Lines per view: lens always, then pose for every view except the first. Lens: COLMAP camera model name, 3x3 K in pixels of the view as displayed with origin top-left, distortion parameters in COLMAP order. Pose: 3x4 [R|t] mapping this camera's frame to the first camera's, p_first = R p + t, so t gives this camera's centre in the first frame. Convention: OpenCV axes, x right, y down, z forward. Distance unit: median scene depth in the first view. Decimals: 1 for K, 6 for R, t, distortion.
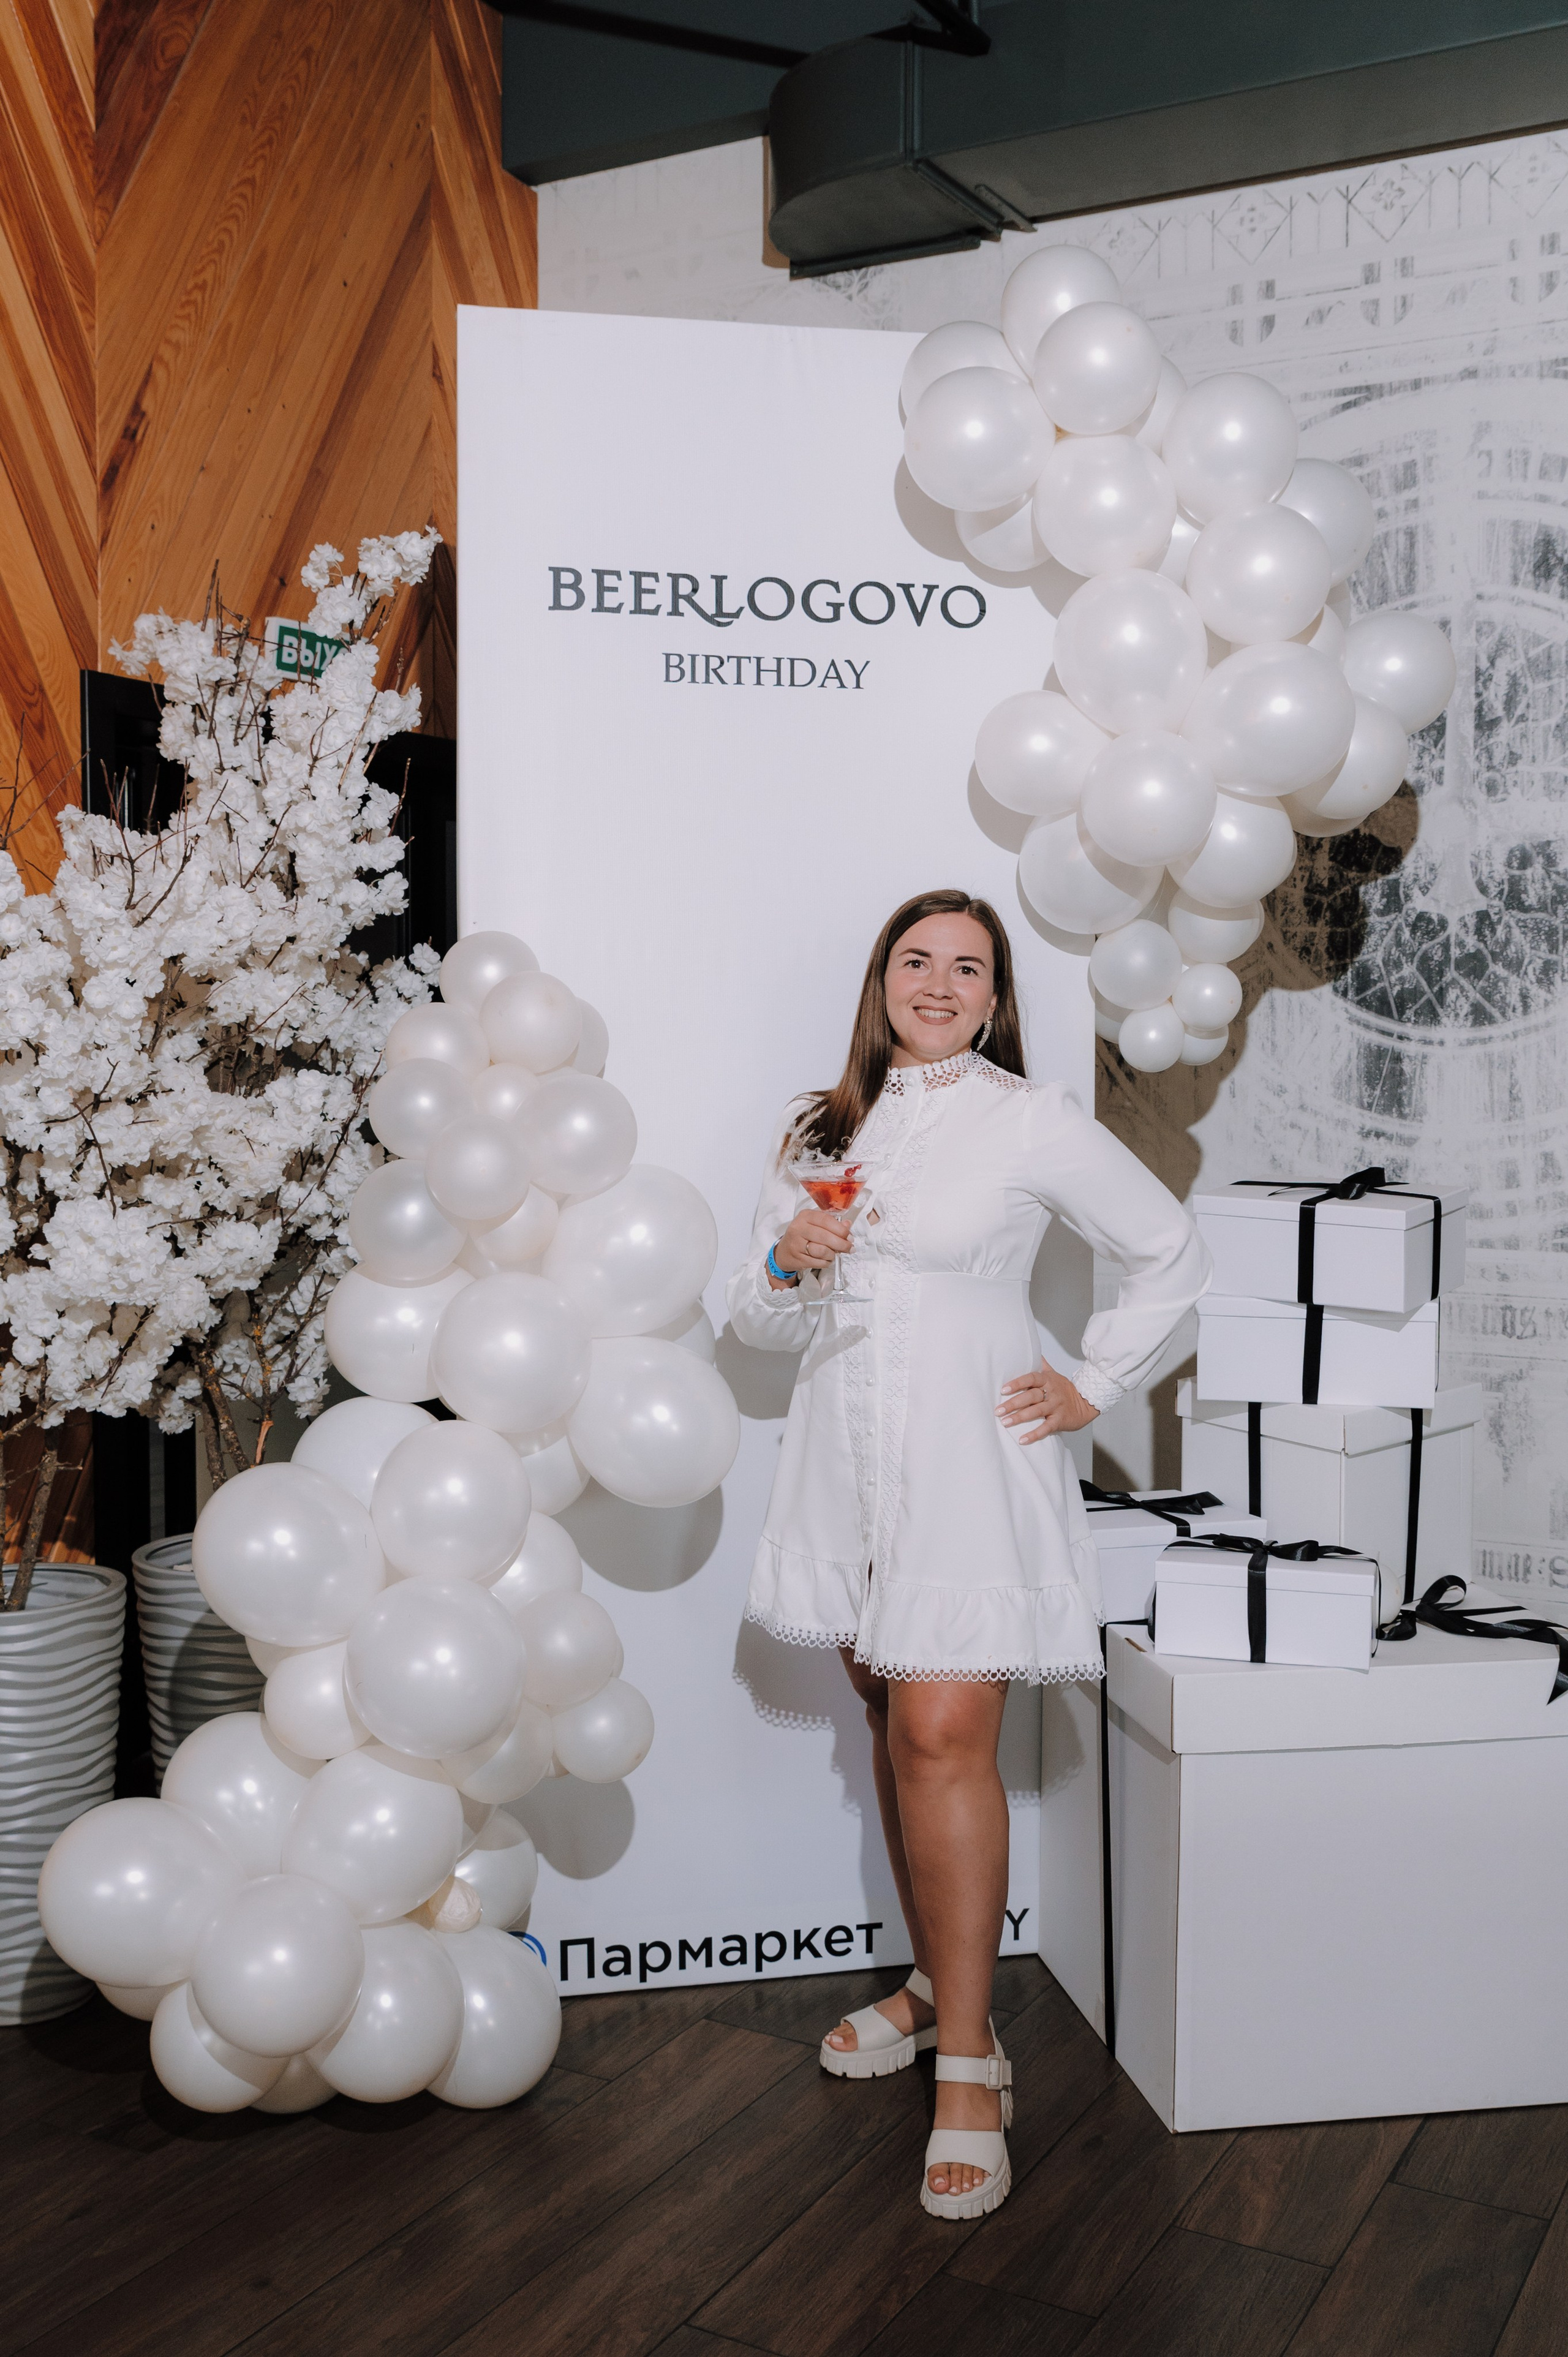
lens RADIAL K [[2135.4, 0, 778.8], [0, 2135.4, 1163.6], [0, 0, 1]] dist [-0.037337, 0.024214]
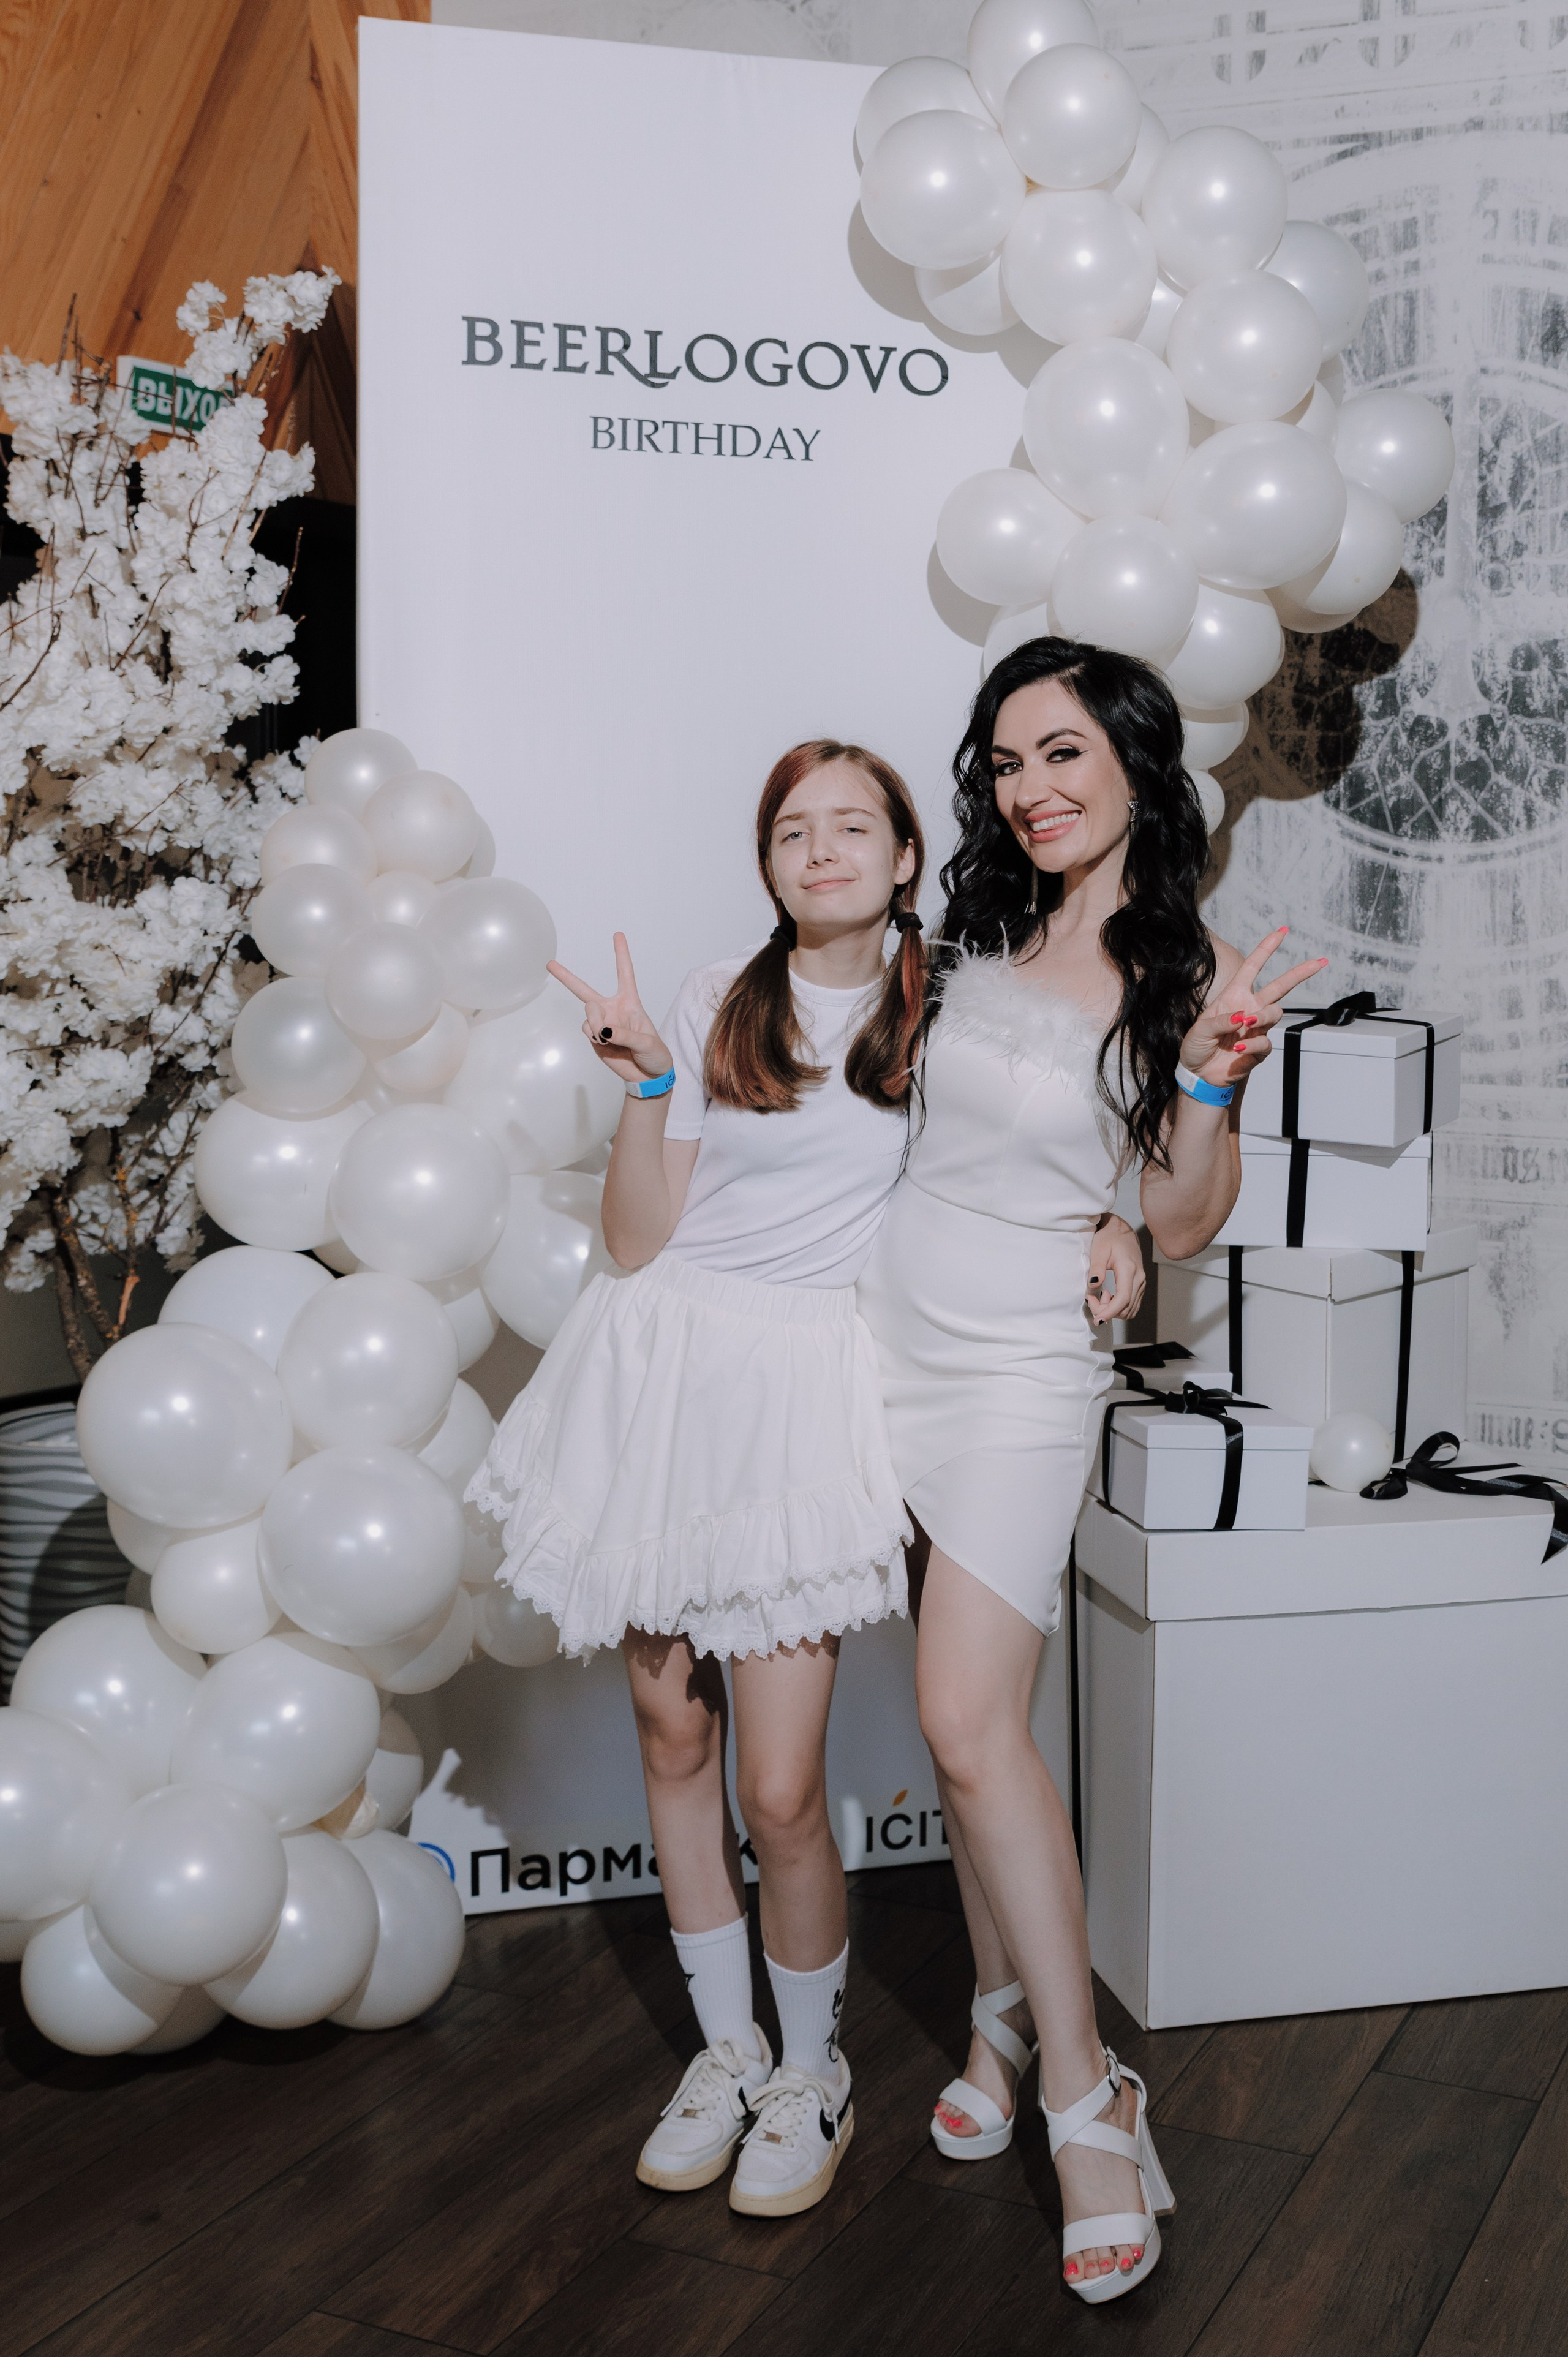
lens RADIAL K [[2532.1, 0, 933.5], [0, 2532.1, 1020.9], [0, 0, 1]] dist [-0.030225, 0.035621]
pose [[0.995173, 0.002845, 0.098099, -0.013417], [-0.003641, 0.999962, 0.007937, 0.005793], [-0.098073, -0.008256, 0.995145, -0.071192]]
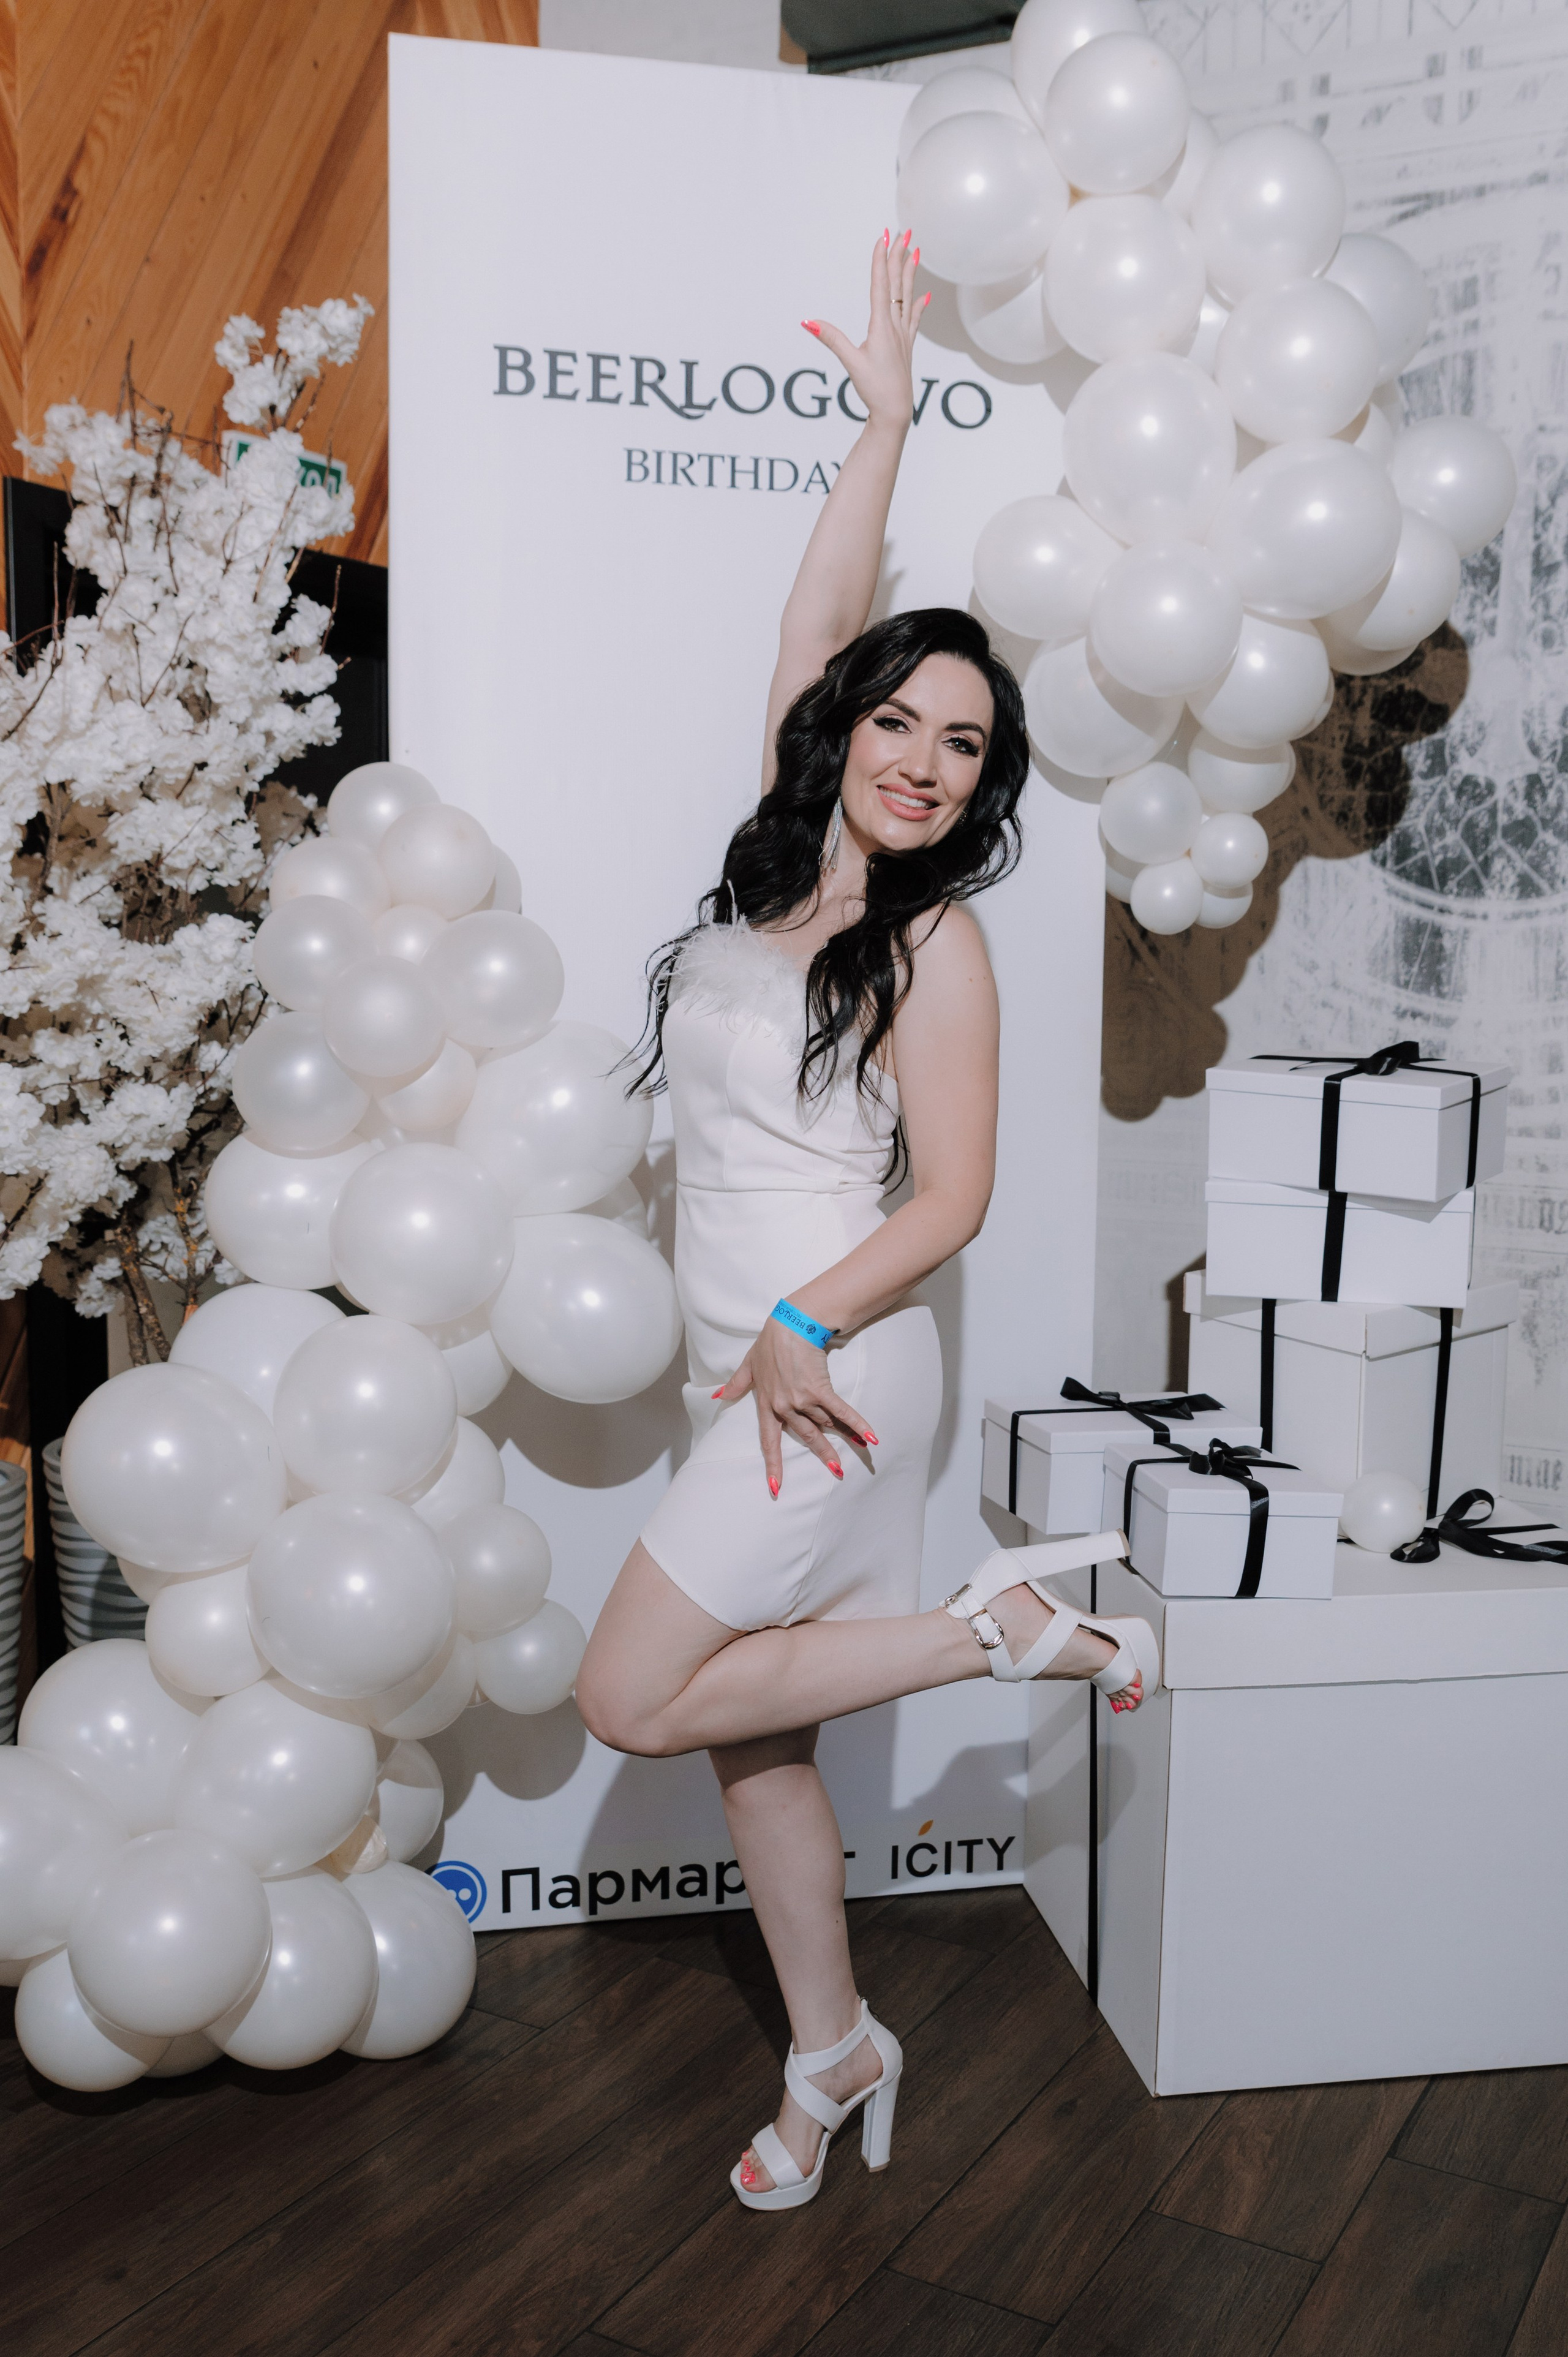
lens RADIAL K [[2036.2, 0, 880.0], [0, 2036.2, 1190.7], [0, 0, 1]] dist [-0.036462, 0.023068]
pose [[0.999773, 0.013296, 0.016633, 0.039895], [-0.014335, 0.997846, 0.064014, 0.012225], [-0.015747, -0.064238, 0.997810, 0.131321]]
